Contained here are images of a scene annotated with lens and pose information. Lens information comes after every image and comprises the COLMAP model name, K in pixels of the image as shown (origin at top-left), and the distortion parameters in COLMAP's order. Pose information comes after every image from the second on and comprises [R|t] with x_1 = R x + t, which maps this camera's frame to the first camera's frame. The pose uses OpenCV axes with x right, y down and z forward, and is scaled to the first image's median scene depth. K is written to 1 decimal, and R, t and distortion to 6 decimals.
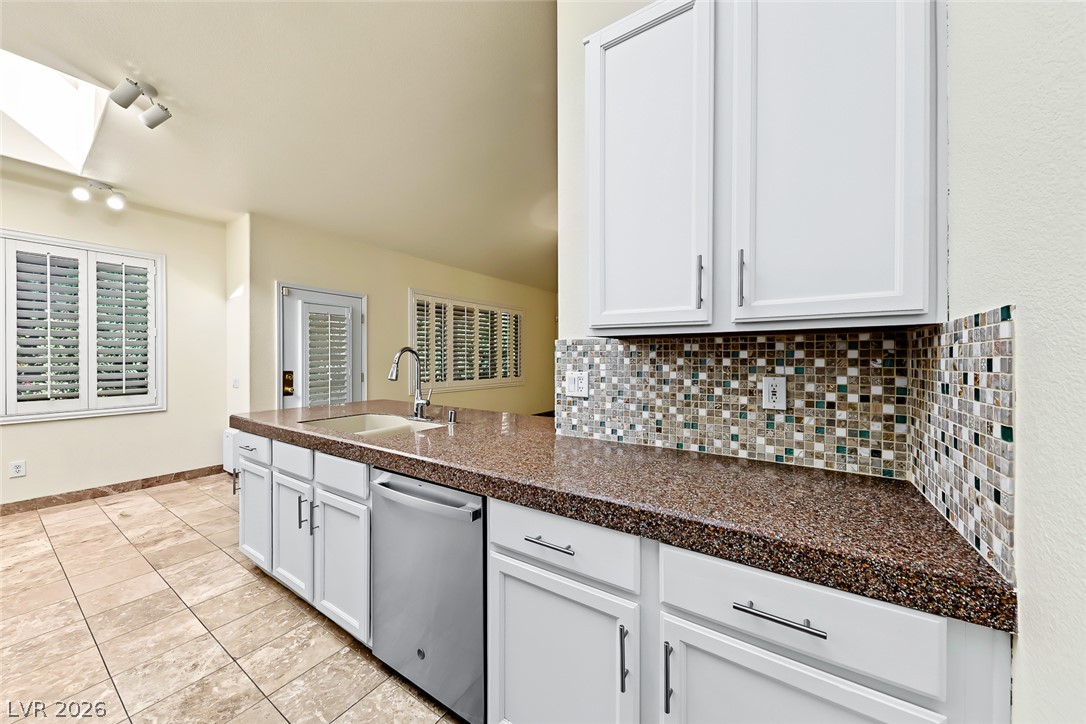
lens RADIAL K [[374.9, 0, 538.4], [0, 374.9, 366.5], [0, 0, 1]] dist [0.003322, -0.000640]
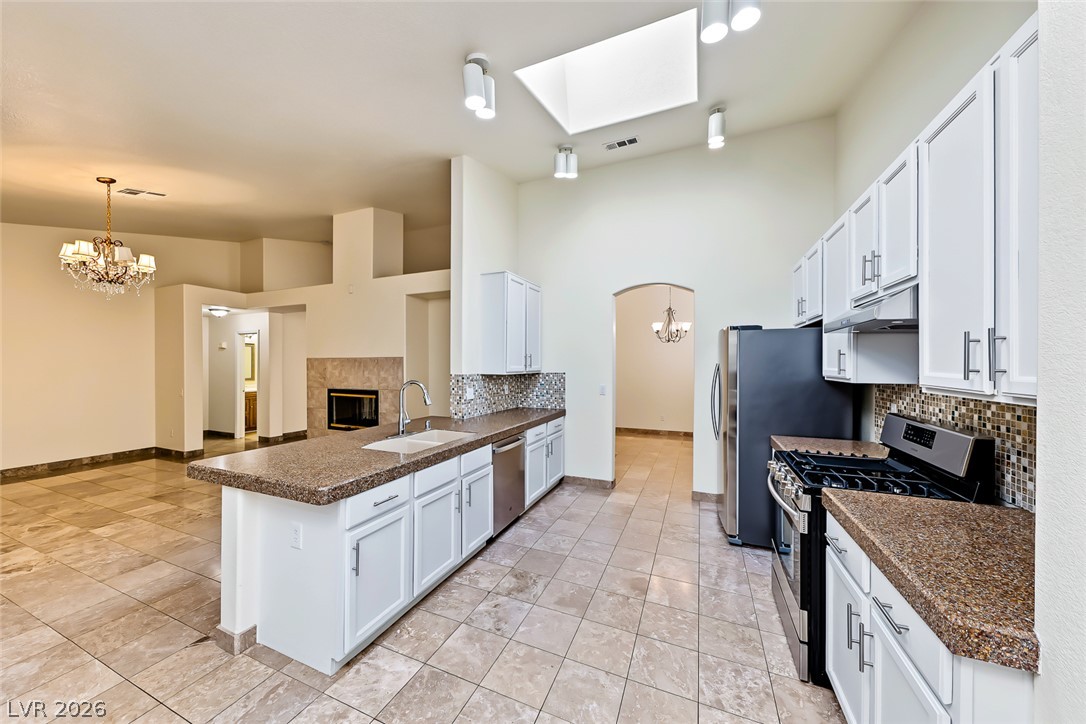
lens RADIAL K [[374.9, 0, 537.9], [0, 374.9, 365.0], [0, 0, 1]] dist [0.003322, -0.000640]
pose [[-0.173487, -0.011271, 0.984772, -2.327120], [0.003074, 0.999923, 0.011986, -0.162621], [-0.984831, 0.005107, -0.173440, 1.063178]]
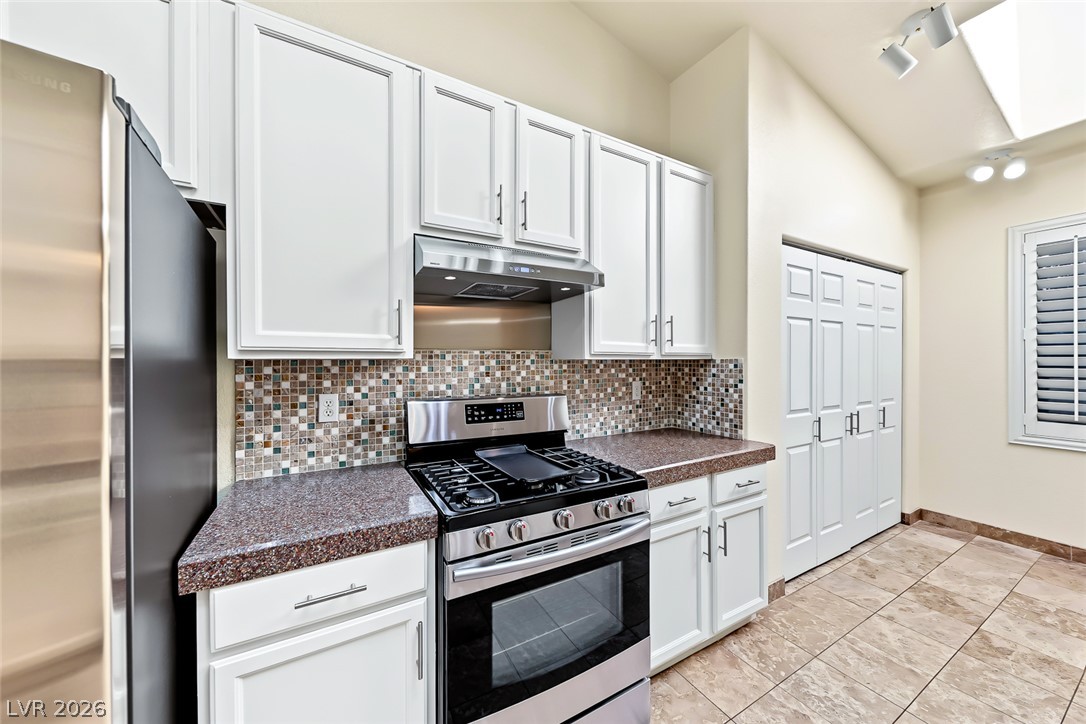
lens RADIAL K [[374.9, 0, 540.8], [0, 374.9, 362.8], [0, 0, 1]] dist [0.003322, -0.000640]
pose [[-0.470404, -0.002680, -0.882447, -0.460788], [-0.007986, 0.999967, 0.001220, -0.065782], [0.882415, 0.007621, -0.470410, 0.289942]]
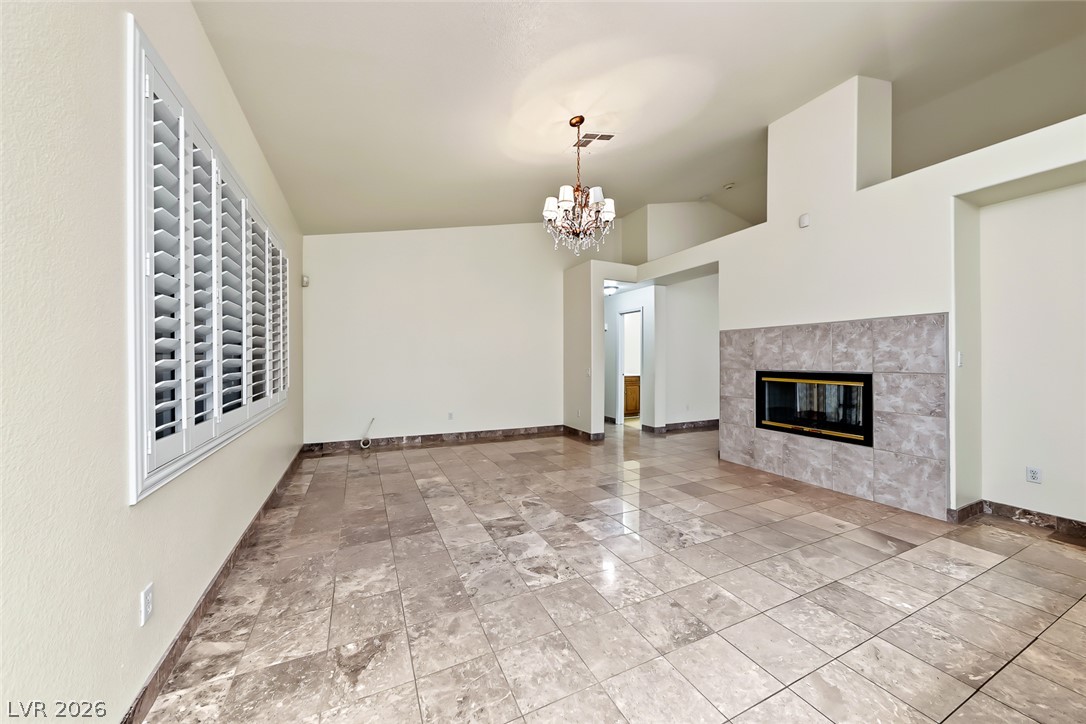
lens RADIAL K [[374.9, 0, 531.1], [0, 374.9, 361.6], [0, 0, 1]] dist [0.003322, -0.000640]
pose [[0.533399, -0.013649, 0.845753, -1.437455], [0.013481, 0.999880, 0.007634, -0.001480], [-0.845756, 0.007329, 0.533519, 2.386510]]
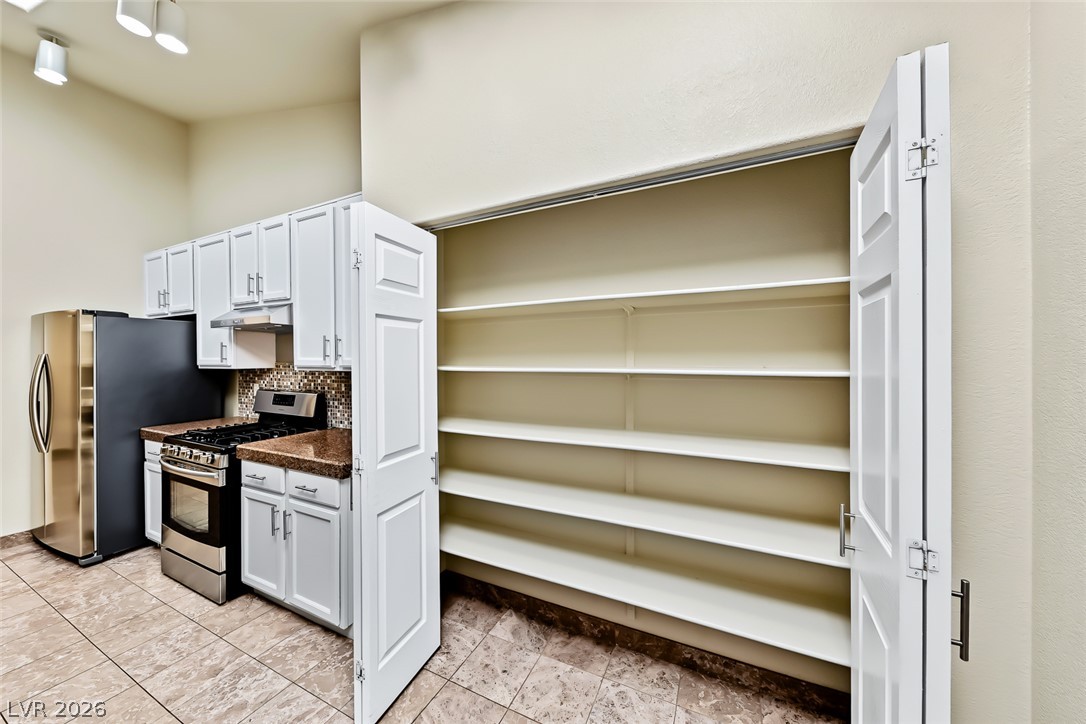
lens RADIAL K [[374.9, 0, 541.2], [0, 374.9, 357.4], [0, 0, 1]] dist [0.003322, -0.000640]
pose [[-0.992823, -0.001979, -0.119573, -2.390132], [-0.002667, 0.999981, 0.005594, -0.142669], [0.119560, 0.005873, -0.992810, 1.633778]]
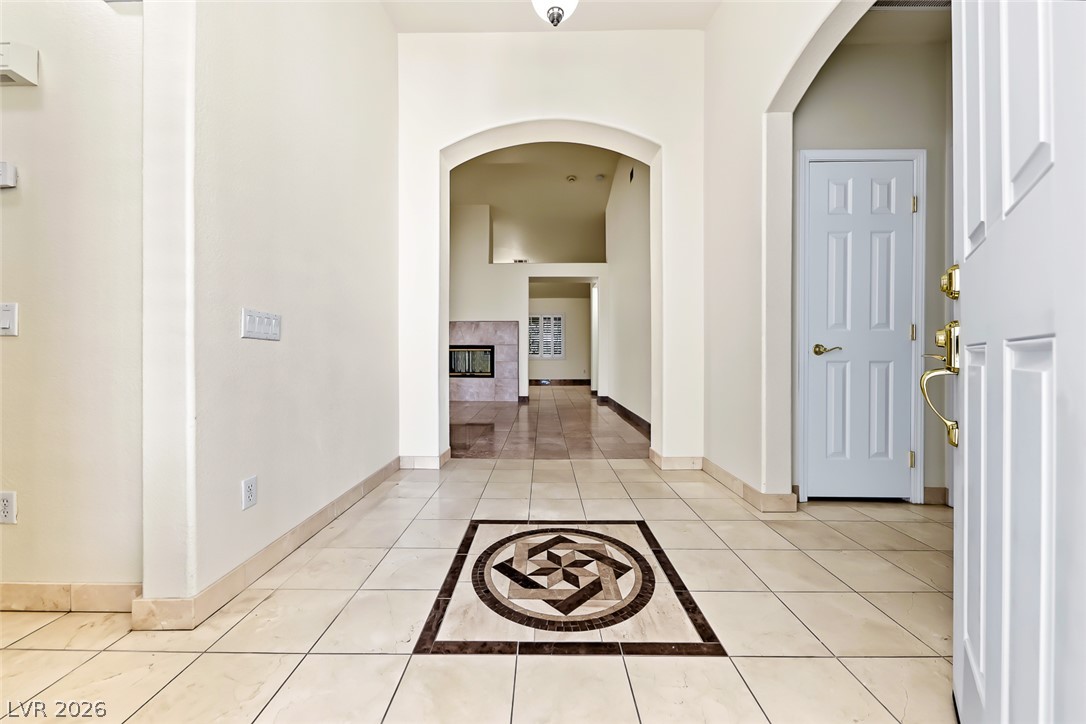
lens RADIAL K [[374.9, 0, 540.8], [0, 374.9, 356.5], [0, 0, 1]] dist [0.003322, -0.000640]
pose [[-0.552197, -0.014807, 0.833582, -2.930211], [-0.000062, 0.999843, 0.017719, 0.161491], [-0.833714, 0.009732, -0.552111, 4.008881]]
